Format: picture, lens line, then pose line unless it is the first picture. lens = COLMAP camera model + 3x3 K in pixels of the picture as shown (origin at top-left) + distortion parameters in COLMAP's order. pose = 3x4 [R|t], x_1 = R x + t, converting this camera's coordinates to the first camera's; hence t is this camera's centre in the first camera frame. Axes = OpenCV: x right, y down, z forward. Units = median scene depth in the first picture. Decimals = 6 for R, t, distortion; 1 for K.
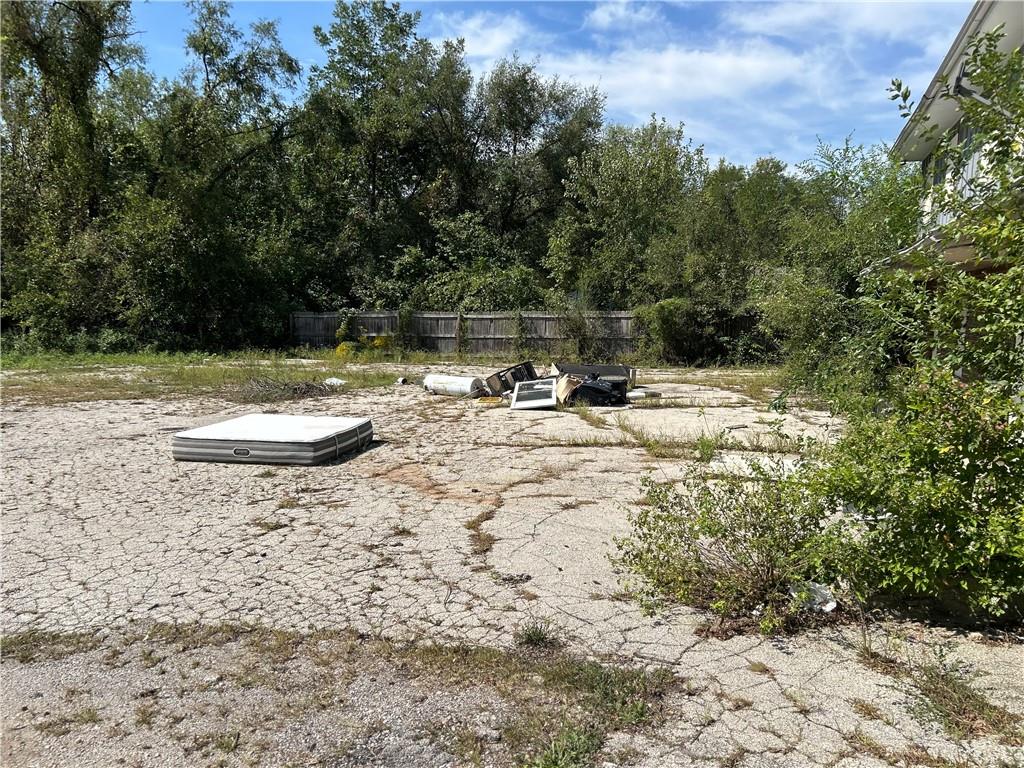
lens RADIAL K [[773.2, 0, 517.3], [0, 773.2, 397.5], [0, 0, 1]] dist [0.048813, -0.053076]
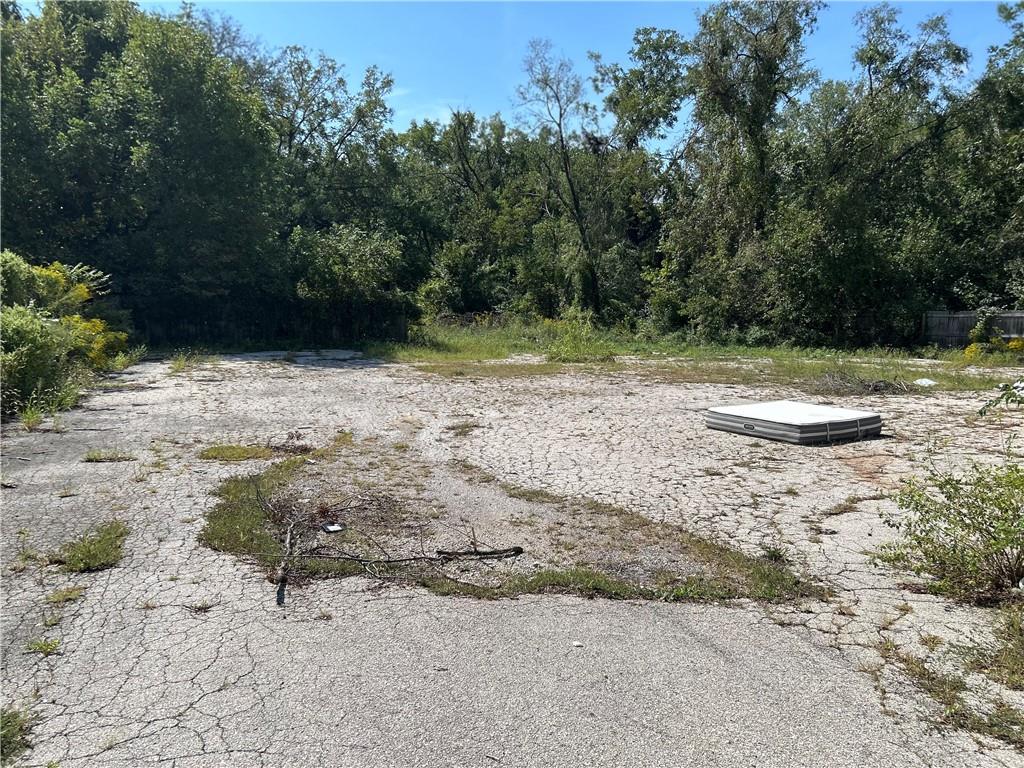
lens RADIAL K [[773.2, 0, 485.7], [0, 773.2, 403.2], [0, 0, 1]] dist [0.048813, -0.053076]
pose [[0.634012, 0.092279, -0.767798, 0.124132], [-0.082314, 0.995267, 0.051646, 0.000379], [0.768930, 0.030456, 0.638607, -0.053286]]
